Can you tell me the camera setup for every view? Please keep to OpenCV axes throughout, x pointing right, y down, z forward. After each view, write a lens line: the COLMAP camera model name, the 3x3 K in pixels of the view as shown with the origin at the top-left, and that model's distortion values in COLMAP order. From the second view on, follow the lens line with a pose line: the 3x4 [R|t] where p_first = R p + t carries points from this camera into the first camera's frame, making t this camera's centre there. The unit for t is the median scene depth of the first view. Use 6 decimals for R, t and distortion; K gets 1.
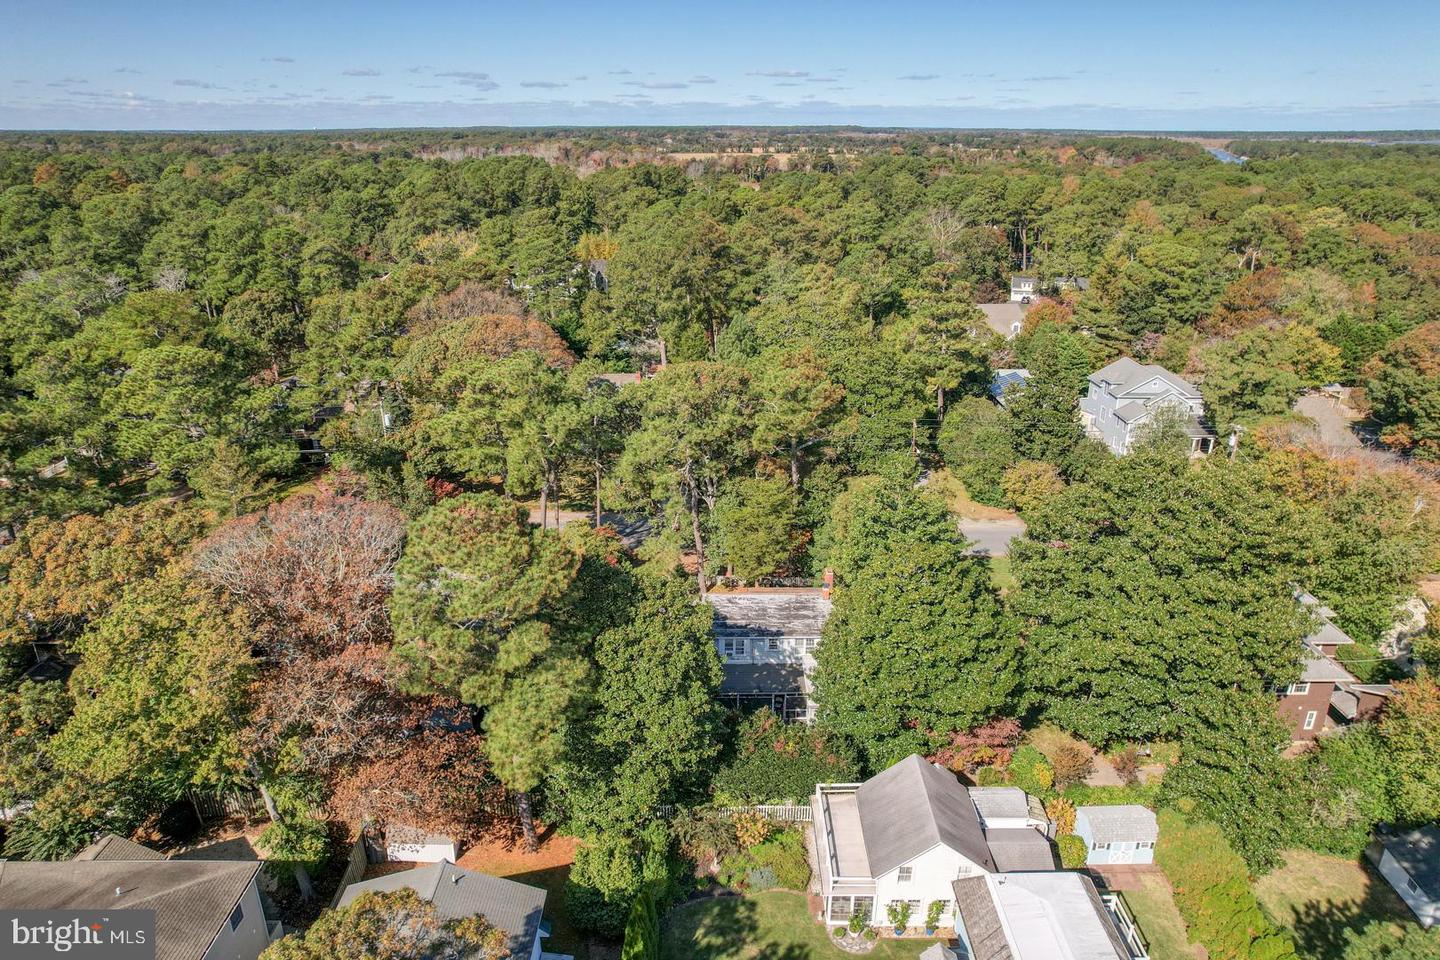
lens RADIAL K [[873.6, 0, 720.0], [0, 873.6, 480.0], [0, 0, 1]] dist [-0.063187, 0.037469]
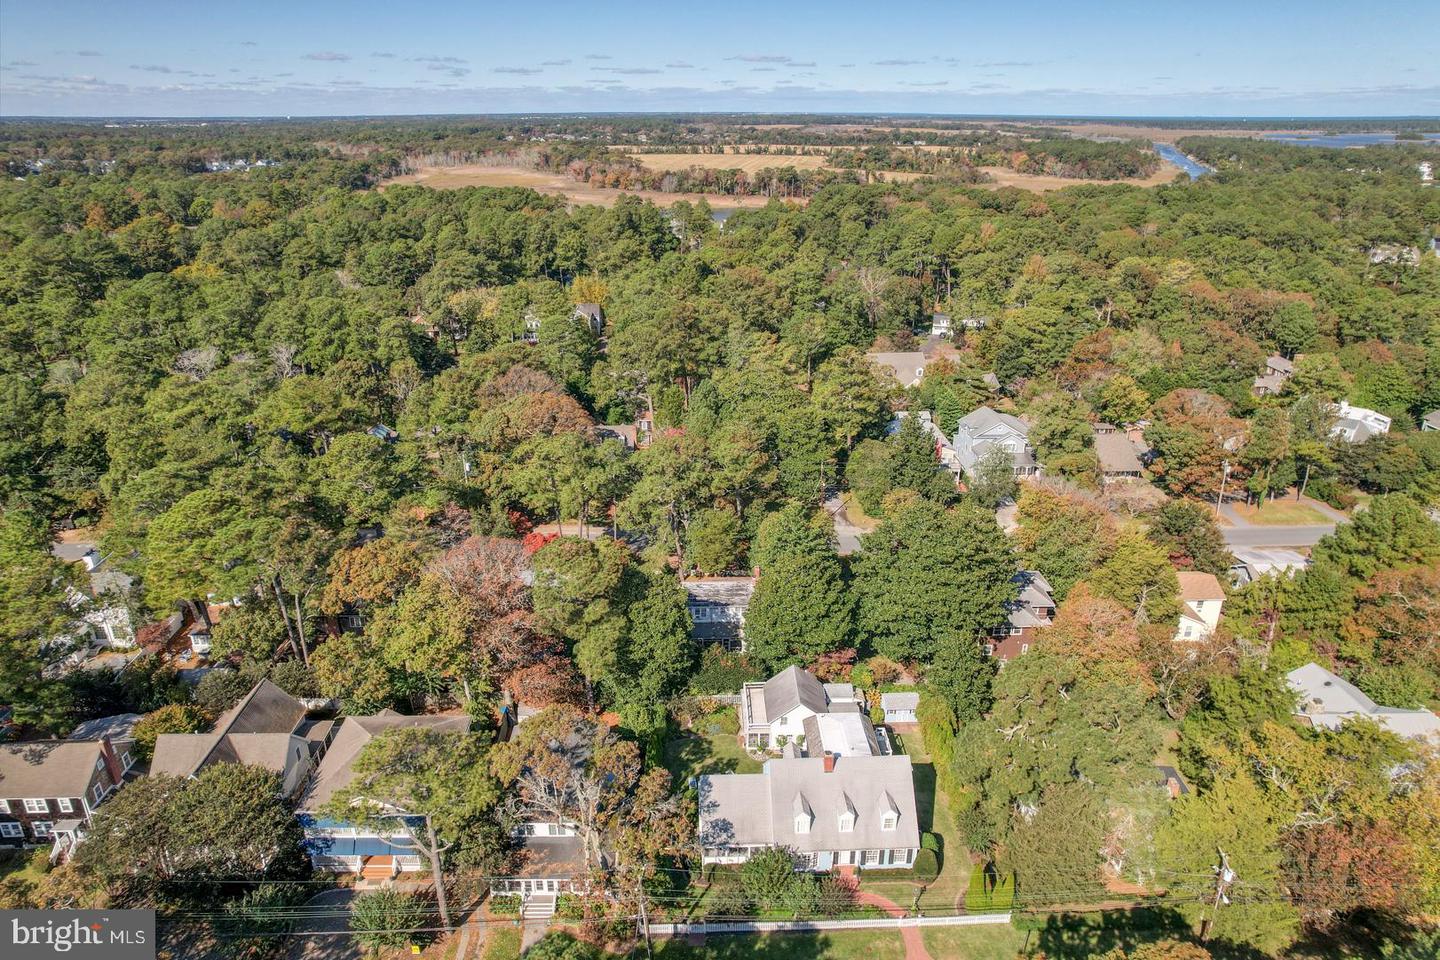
lens RADIAL K [[873.6, 0, 720.0], [0, 873.6, 480.0], [0, 0, 1]] dist [-0.063187, 0.037469]
pose [[0.999591, -0.010404, 0.026643, 0.009771], [0.009812, 0.999704, 0.022242, -0.095459], [-0.026867, -0.021972, 0.999398, -0.630424]]
